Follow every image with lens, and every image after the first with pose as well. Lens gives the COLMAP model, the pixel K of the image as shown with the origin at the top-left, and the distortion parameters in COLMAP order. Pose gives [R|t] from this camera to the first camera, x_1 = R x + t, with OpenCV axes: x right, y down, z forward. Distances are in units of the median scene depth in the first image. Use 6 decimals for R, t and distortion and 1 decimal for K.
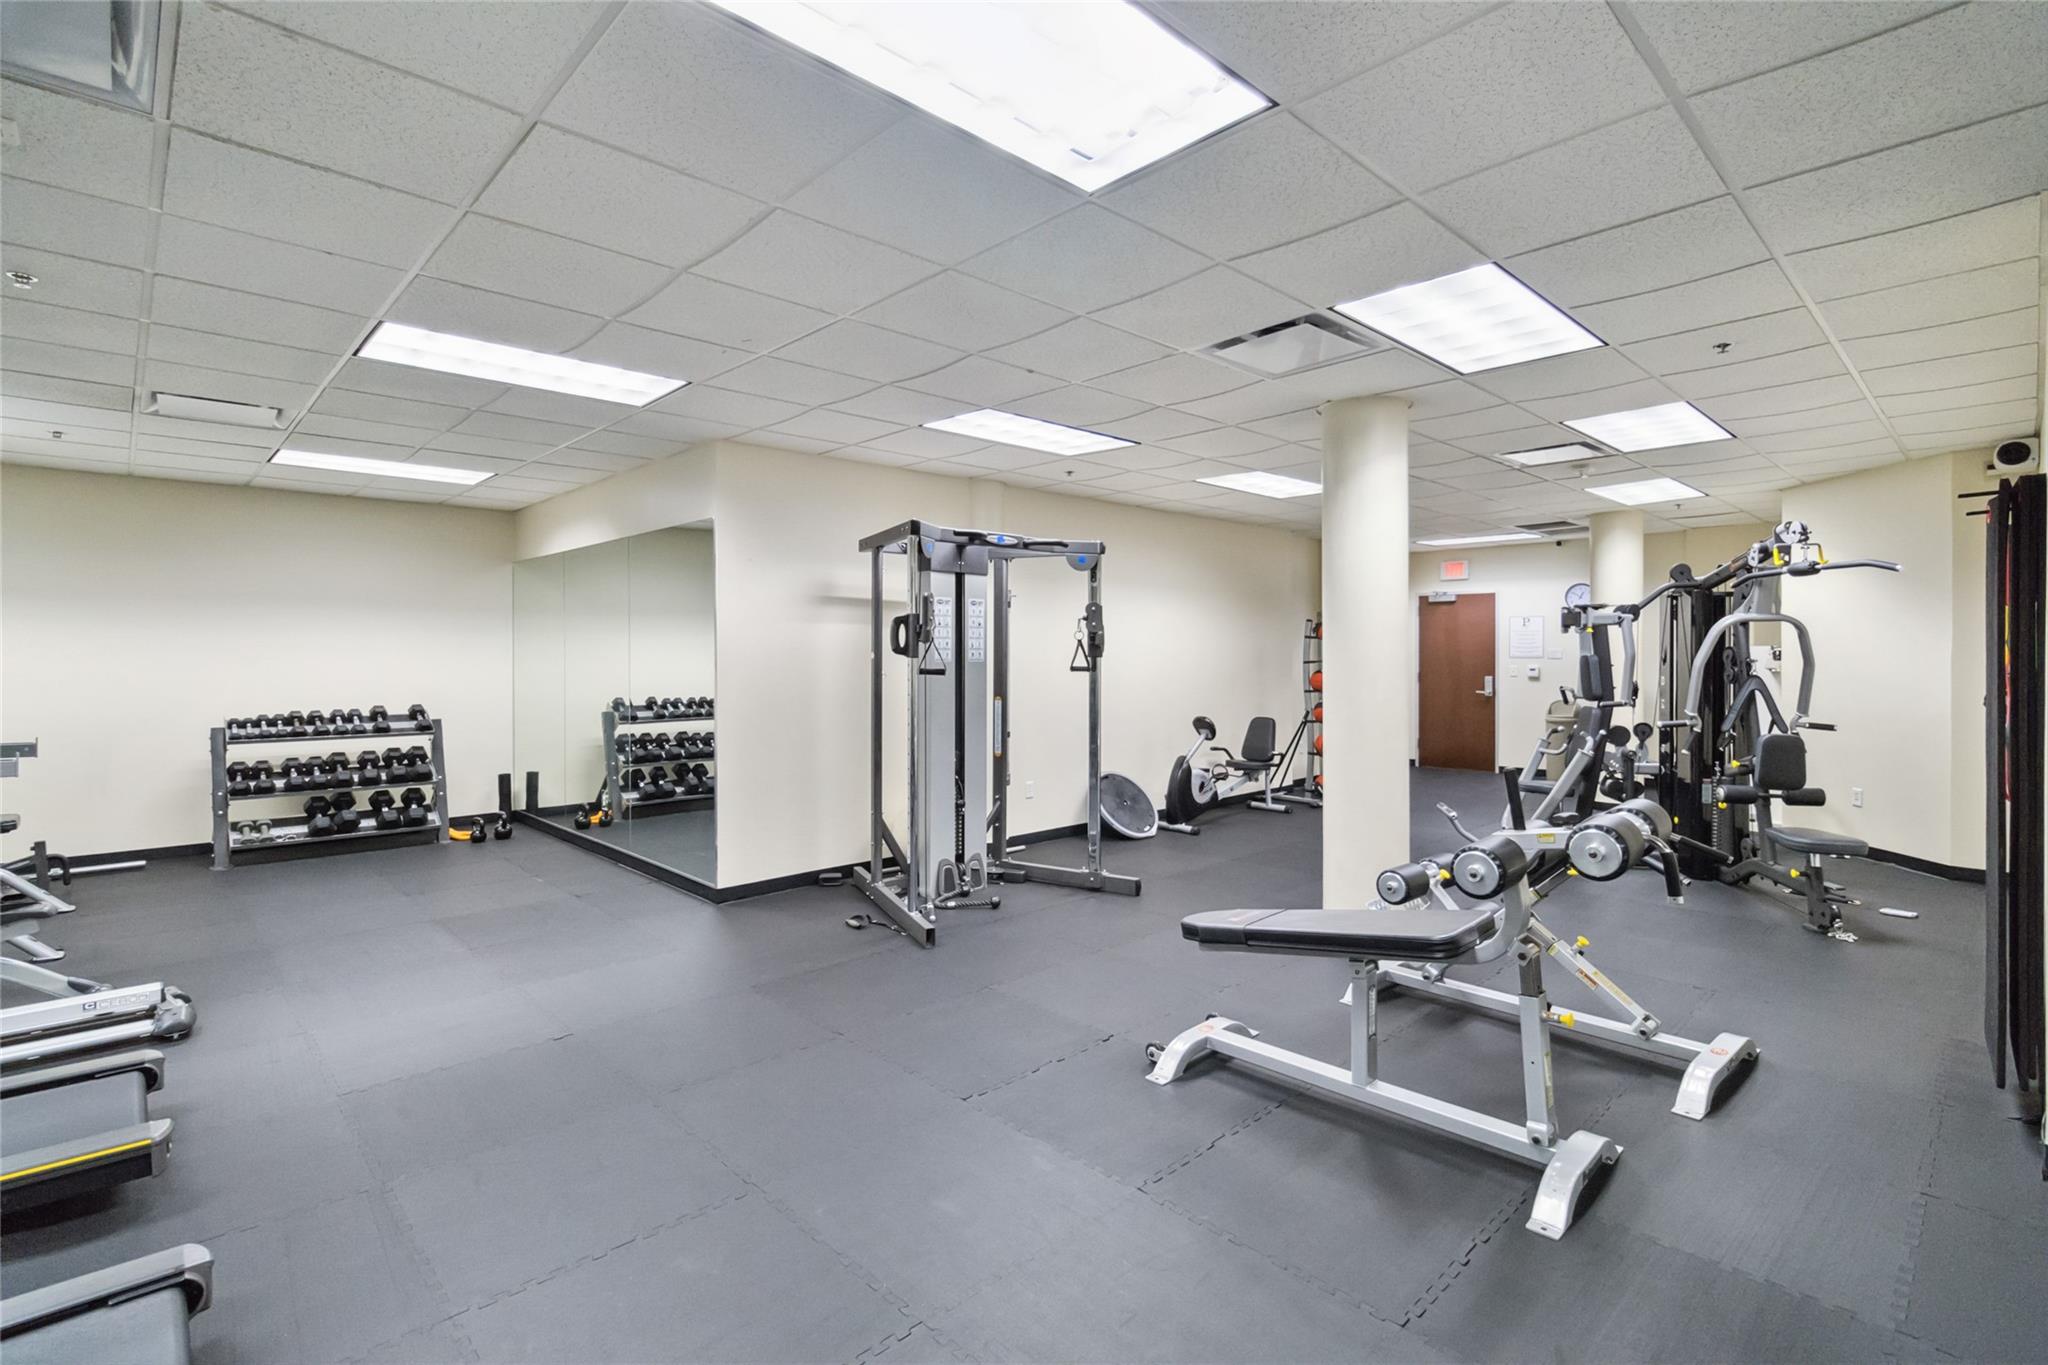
lens RADIAL K [[985.6, 0, 1034.8], [0, 985.6, 673.9], [0, 0, 1]] dist [0.016124, 0.000297]
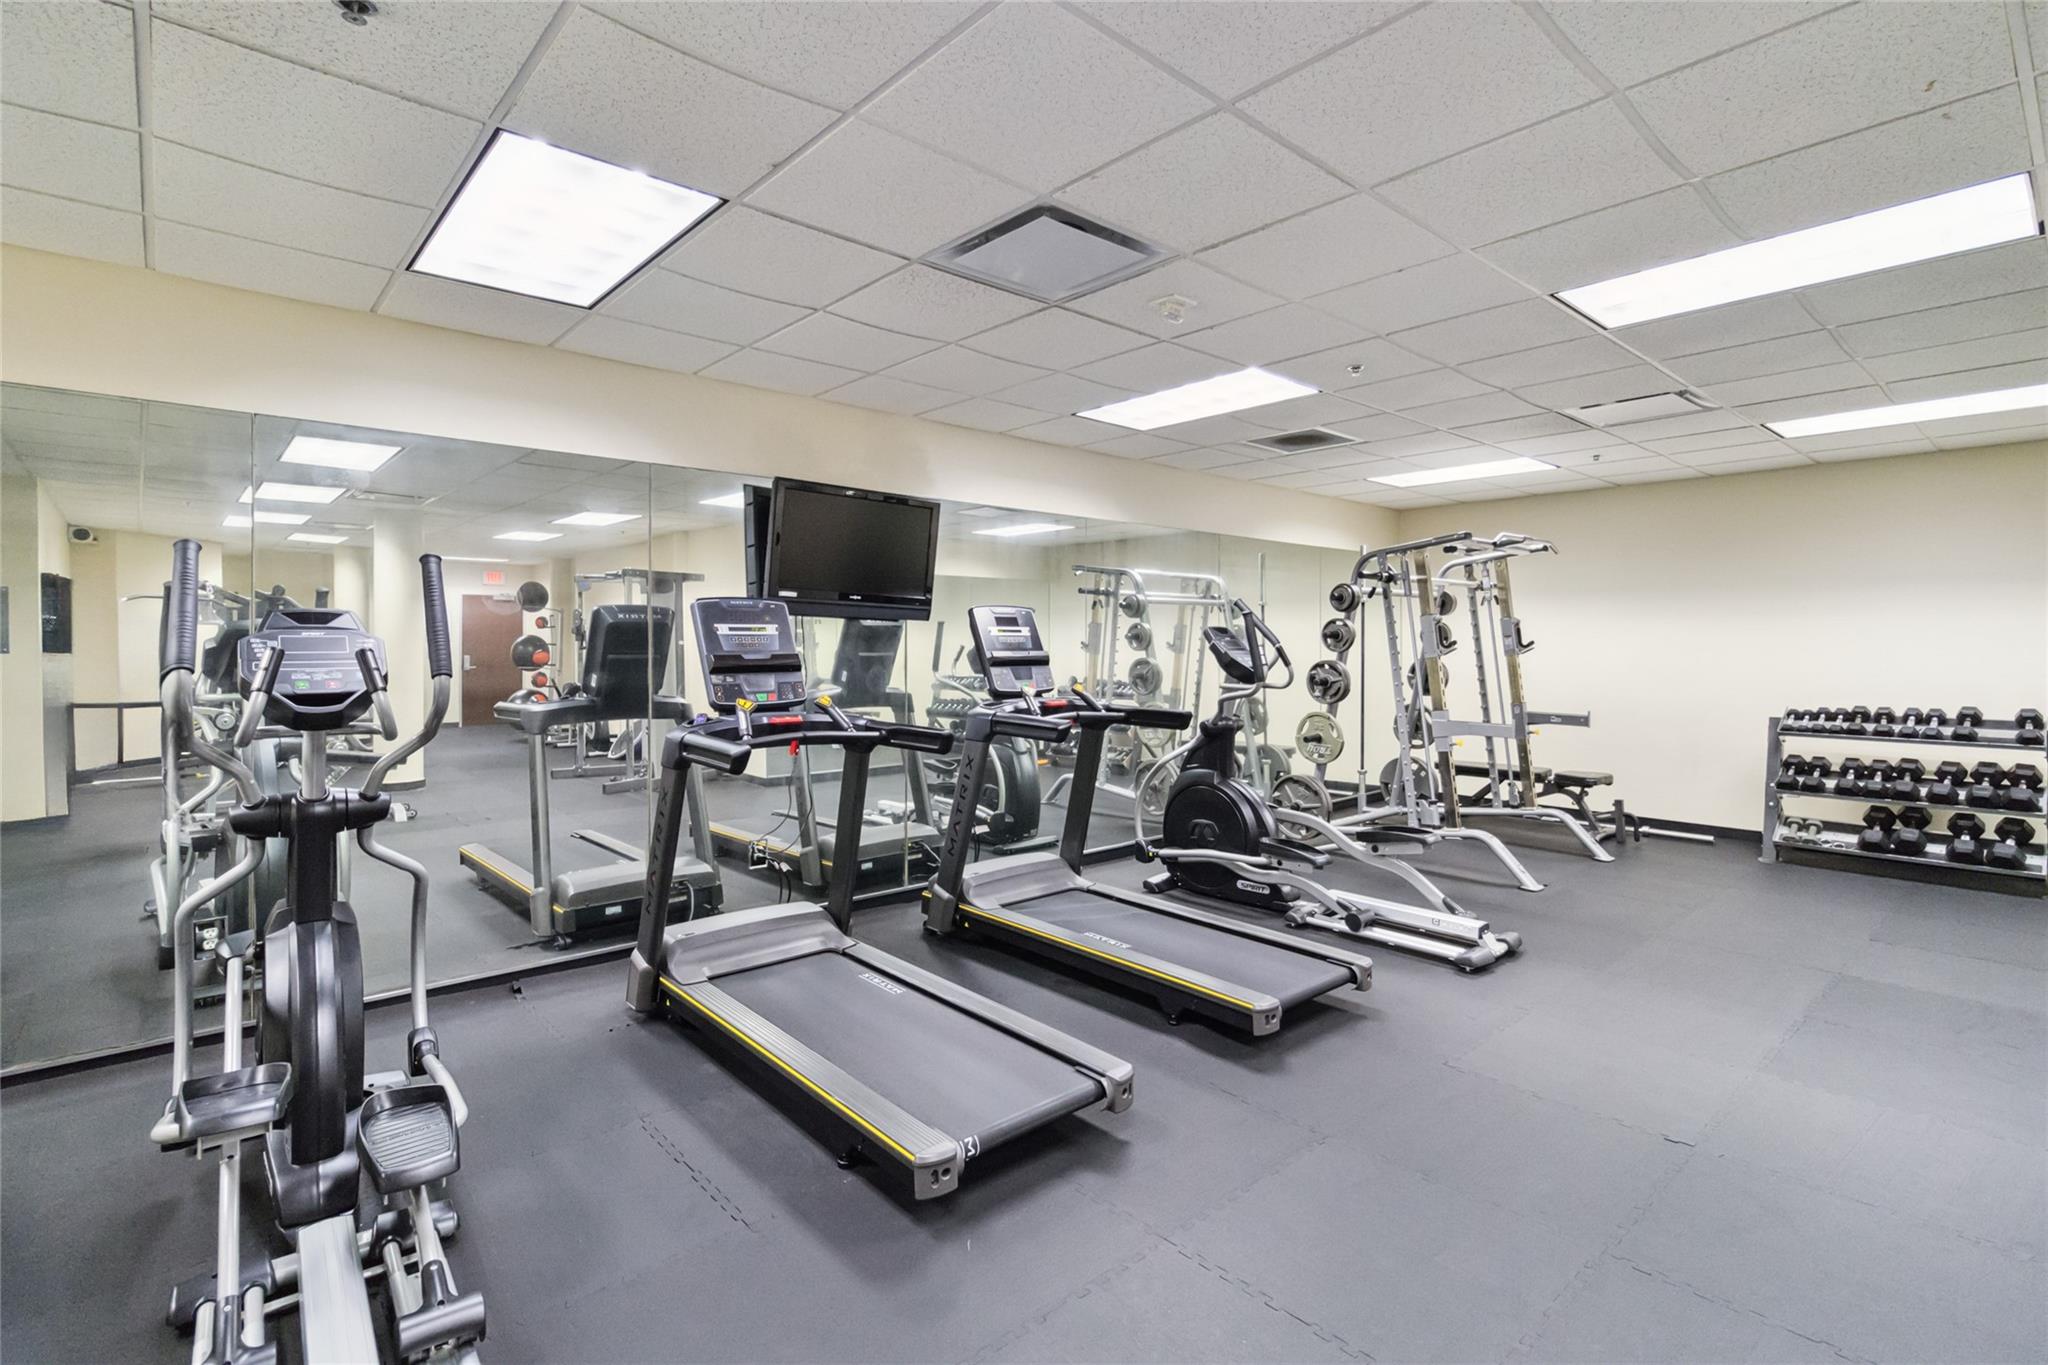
lens RADIAL K [[985.6, 0, 1035.9], [0, 985.6, 663.8], [0, 0, 1]] dist [0.016124, 0.000297]
pose [[-0.029404, 0.023523, -0.999291, 0.172041], [-0.019575, 0.999518, 0.024104, -0.007530], [0.999376, 0.020270, -0.028929, 0.291398]]
